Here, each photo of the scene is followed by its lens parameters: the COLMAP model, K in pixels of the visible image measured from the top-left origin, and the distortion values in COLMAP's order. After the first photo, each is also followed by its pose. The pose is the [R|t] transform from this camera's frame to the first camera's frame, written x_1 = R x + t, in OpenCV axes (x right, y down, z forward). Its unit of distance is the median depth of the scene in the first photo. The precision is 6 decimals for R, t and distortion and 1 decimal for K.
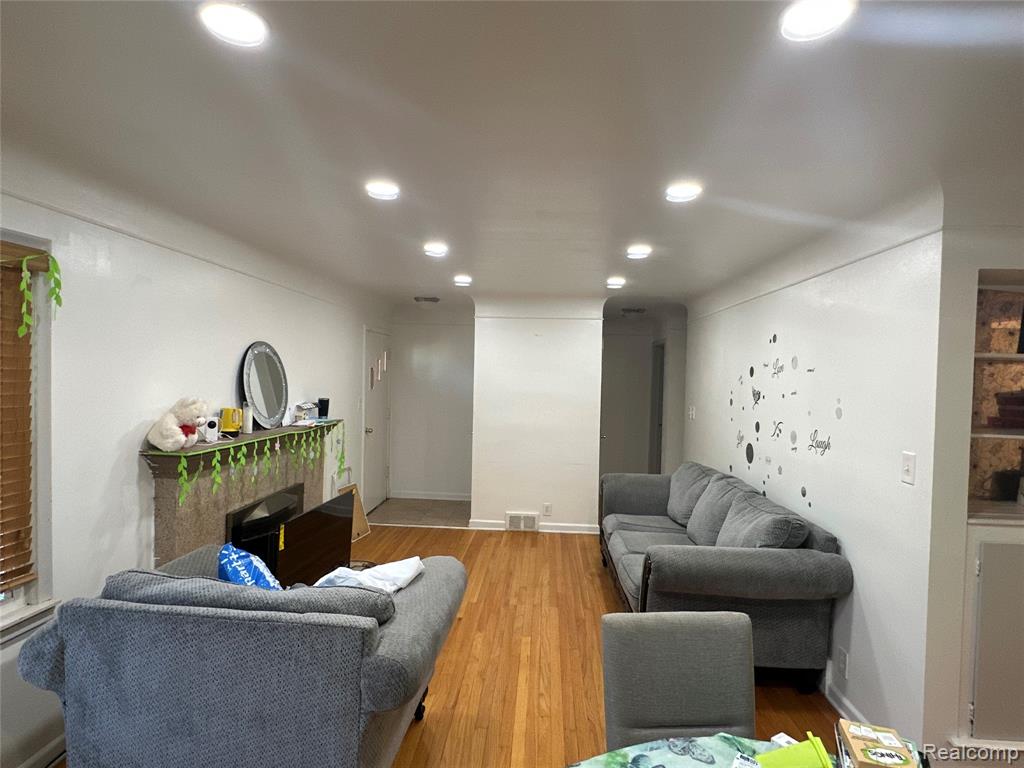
lens RADIAL K [[579.7, 0, 512.8], [0, 579.7, 399.1], [0, 0, 1]] dist [-0.000550, 0.000175]
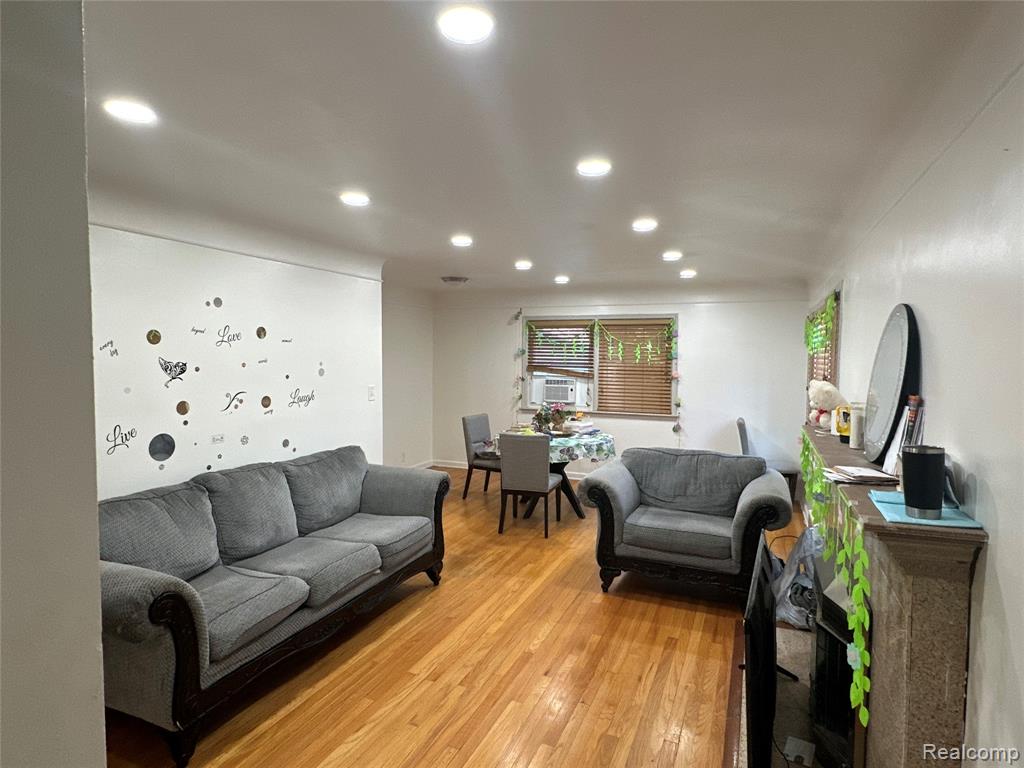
lens RADIAL K [[579.7, 0, 512.8], [0, 579.7, 399.1], [0, 0, 1]] dist [-0.000550, 0.000175]
pose [[-0.941918, -0.060922, 0.330270, -0.277723], [-0.020227, 0.991915, 0.125284, -0.075914], [-0.335232, 0.111327, -0.935535, 1.668913]]
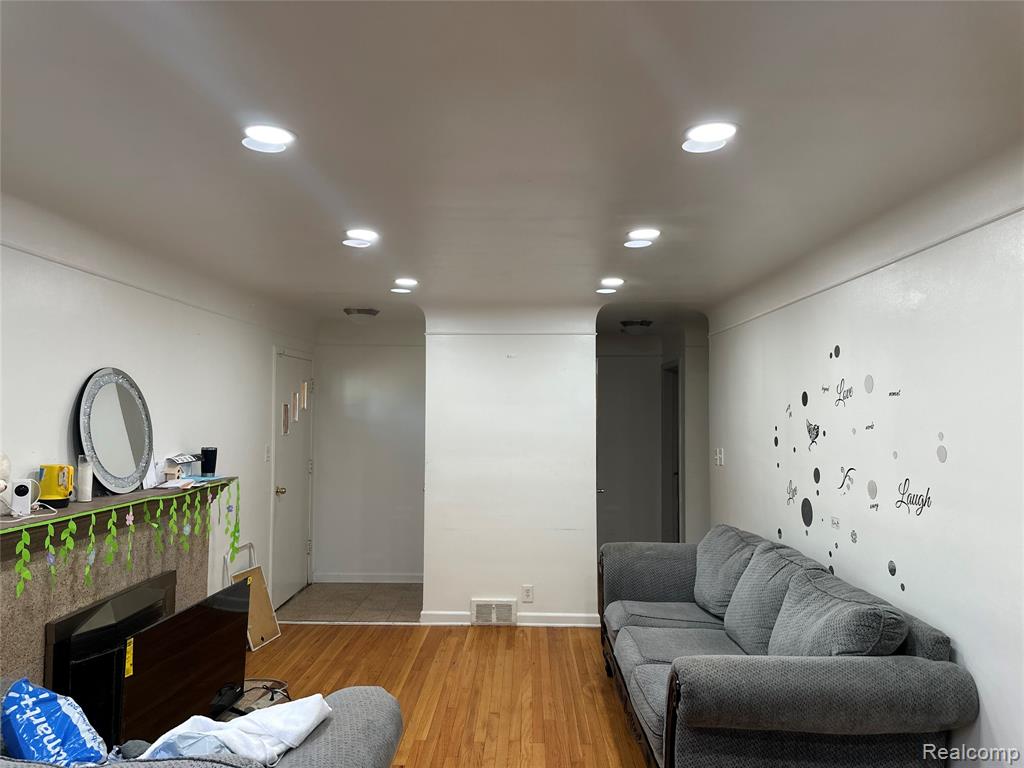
lens RADIAL K [[737.9, 0, 510.9], [0, 737.9, 405.8], [0, 0, 1]] dist [0.051830, -0.068518]
pose [[0.999145, -0.018334, 0.037067, 0.012855], [0.020186, 0.998533, -0.050235, 0.000825], [-0.036091, 0.050940, 0.998049, 0.097946]]
